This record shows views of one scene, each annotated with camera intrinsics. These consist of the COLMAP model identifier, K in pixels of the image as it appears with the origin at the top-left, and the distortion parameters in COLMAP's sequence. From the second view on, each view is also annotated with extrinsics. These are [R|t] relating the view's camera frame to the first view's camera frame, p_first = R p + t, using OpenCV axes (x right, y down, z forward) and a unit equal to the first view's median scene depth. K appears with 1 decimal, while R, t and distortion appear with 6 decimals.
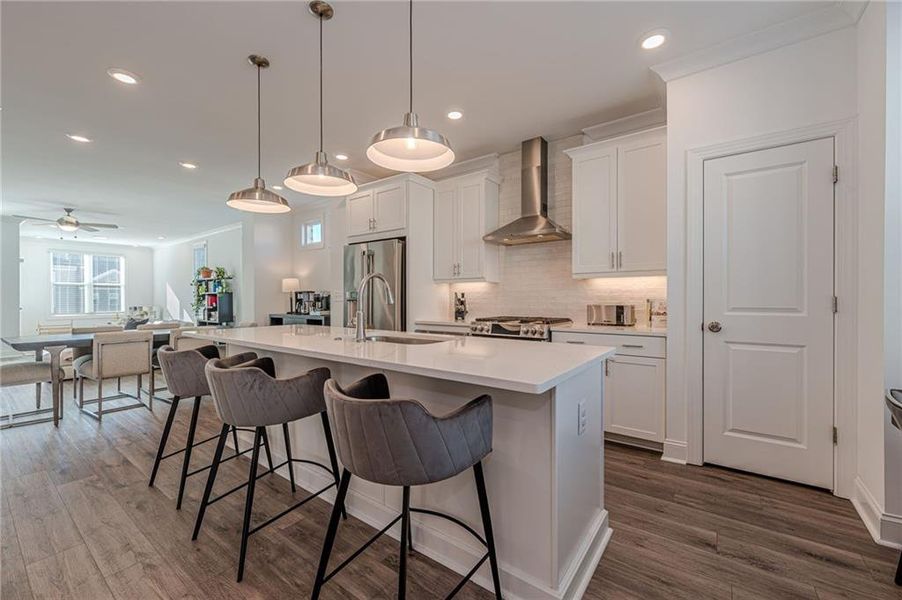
lens RADIAL K [[361.8, 0, 457.6], [0, 361.8, 297.1], [0, 0, 1]] dist [-0.002243, 0.000682]
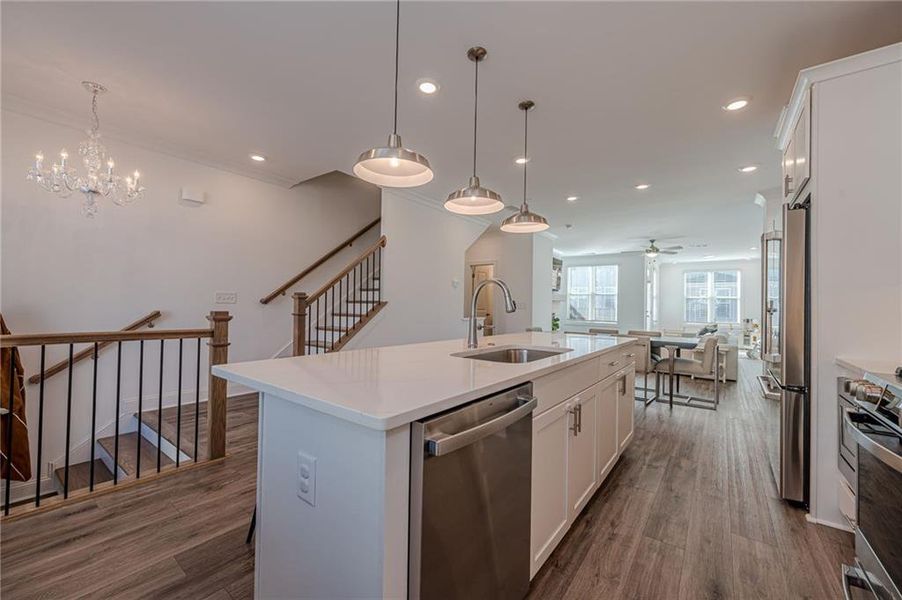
lens RADIAL K [[361.8, 0, 450.2], [0, 361.8, 302.4], [0, 0, 1]] dist [-0.002243, 0.000682]
pose [[-0.021628, -0.007134, -0.999741, 0.245491], [-0.016928, 0.999834, -0.006769, 0.001915], [0.999623, 0.016777, -0.021745, 0.305387]]
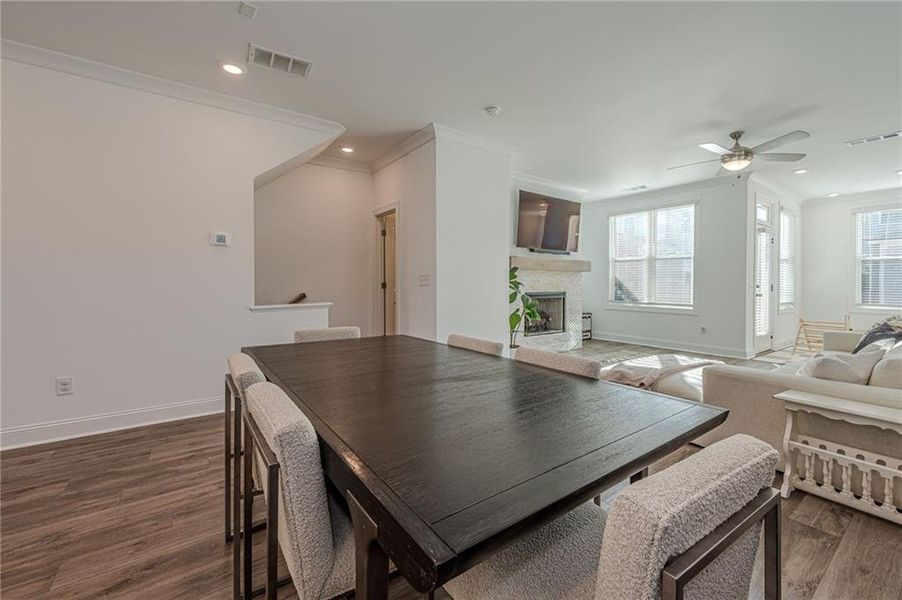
lens RADIAL K [[361.8, 0, 454.2], [0, 361.8, 287.6], [0, 0, 1]] dist [-0.002243, 0.000682]
pose [[-0.325864, 0.013452, -0.945321, -0.355116], [0.004583, 0.999909, 0.012649, 0.004795], [0.945406, -0.000210, -0.325896, 0.760393]]
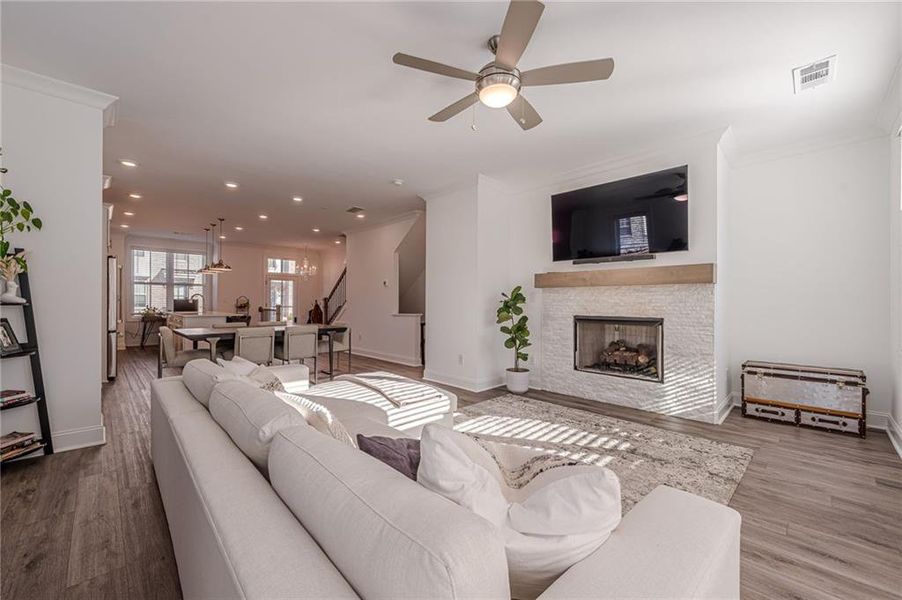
lens RADIAL K [[361.8, 0, 442.3], [0, 361.8, 303.8], [0, 0, 1]] dist [-0.002243, 0.000682]
pose [[-0.984054, -0.005165, 0.177794, -1.104515], [-0.005478, 0.999984, -0.001268, 0.008894], [-0.177785, -0.002222, -0.984067, 1.371108]]
